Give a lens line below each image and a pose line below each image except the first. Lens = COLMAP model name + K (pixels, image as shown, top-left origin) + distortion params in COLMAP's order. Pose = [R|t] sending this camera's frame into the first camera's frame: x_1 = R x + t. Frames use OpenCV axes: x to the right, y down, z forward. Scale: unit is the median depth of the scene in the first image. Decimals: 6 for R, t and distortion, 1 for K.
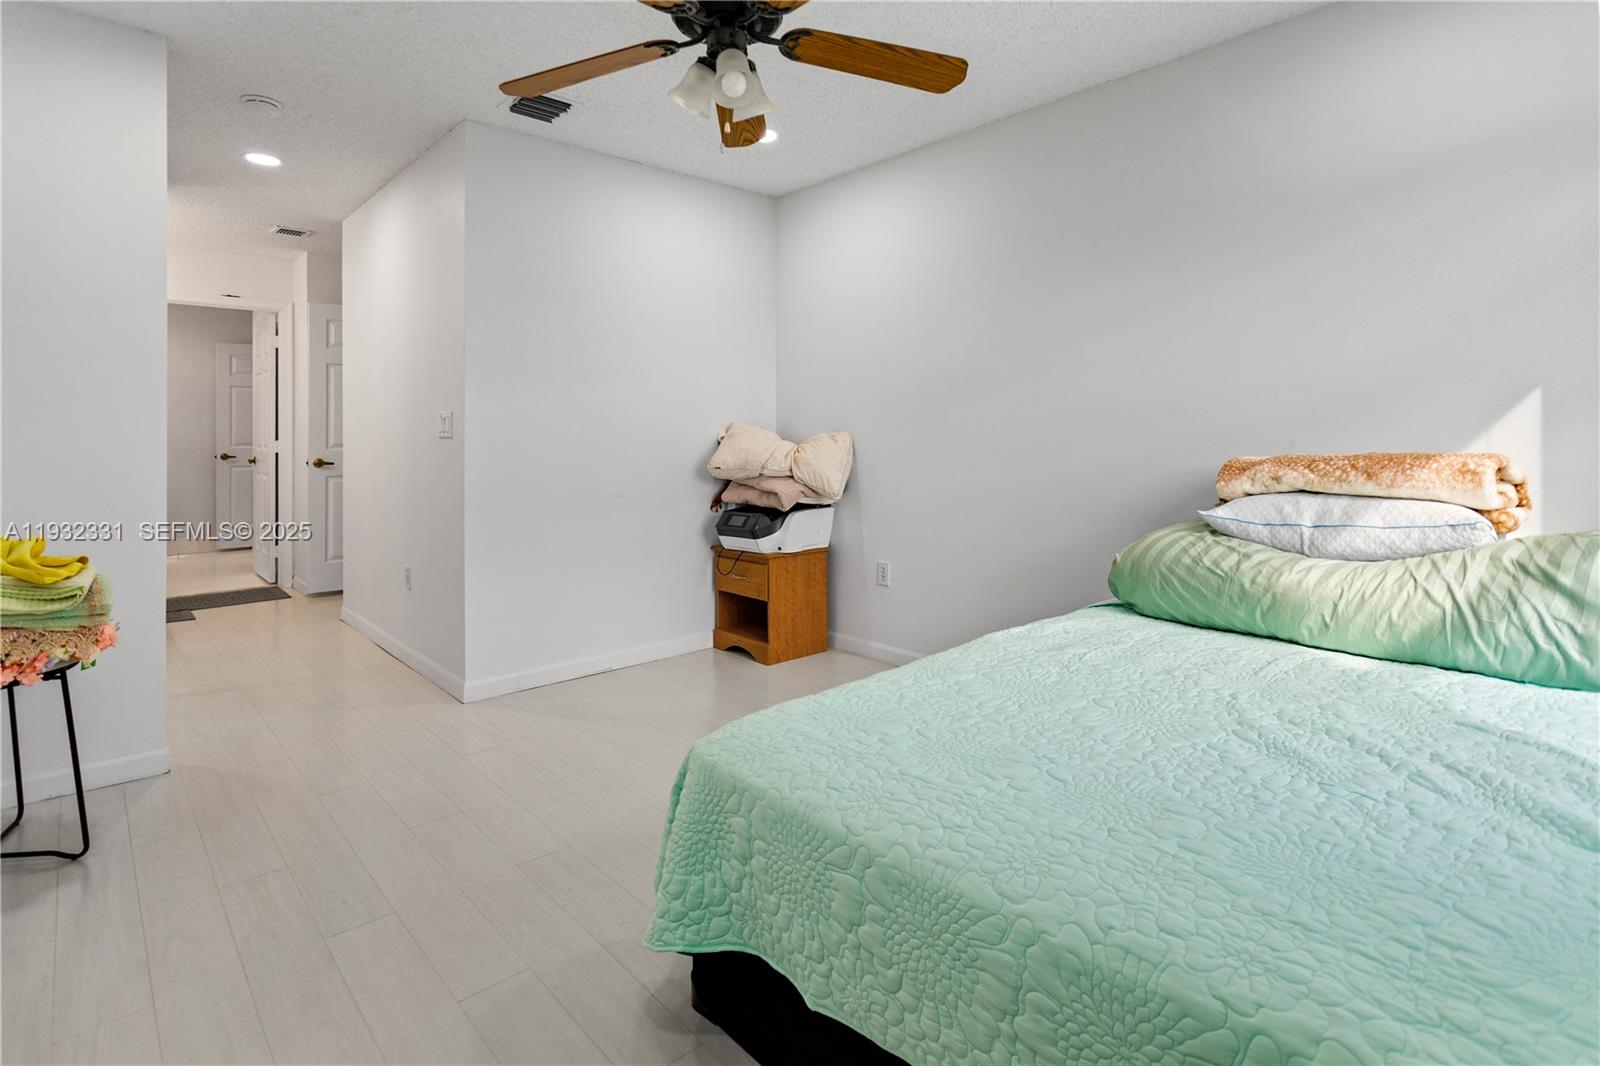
lens RADIAL K [[782.7, 0, 799.4], [0, 782.7, 512.0], [0, 0, 1]] dist [0.003003, 0.000377]
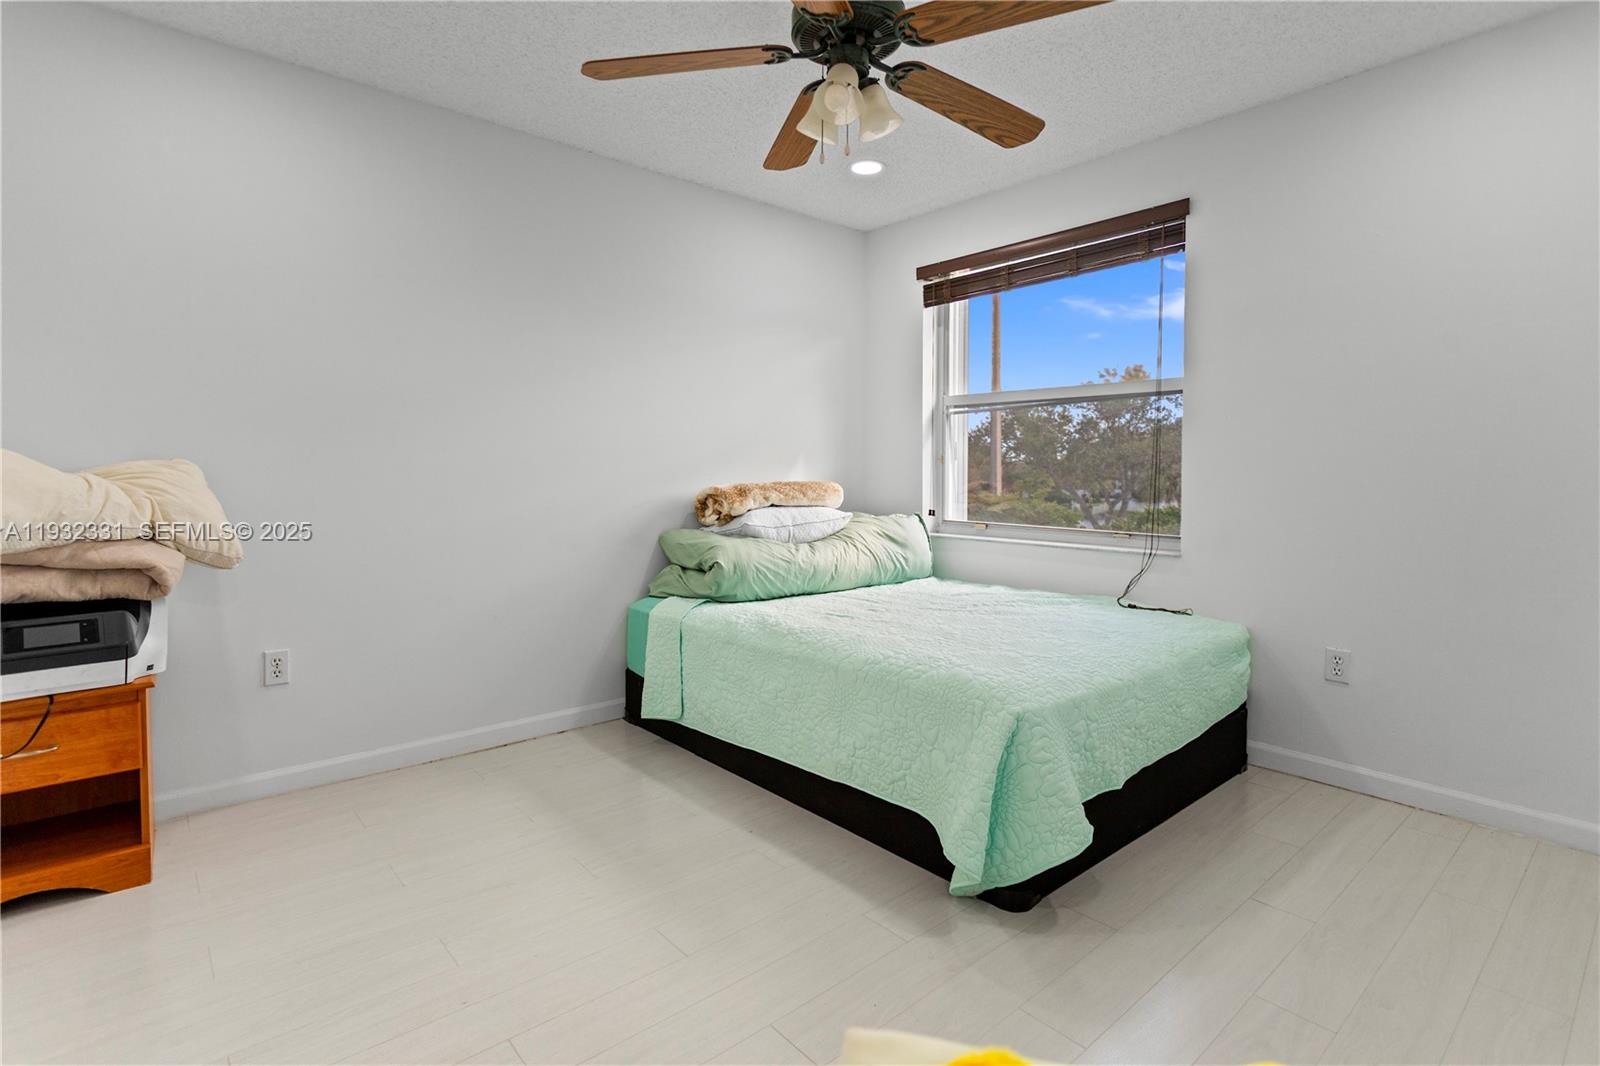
lens RADIAL K [[782.7, 0, 799.4], [0, 782.7, 512.0], [0, 0, 1]] dist [0.003003, 0.000377]
pose [[0.042797, -0.051193, 0.997771, -0.975062], [0.090059, 0.994818, 0.047179, -0.084611], [-0.995017, 0.087839, 0.047185, 0.866133]]
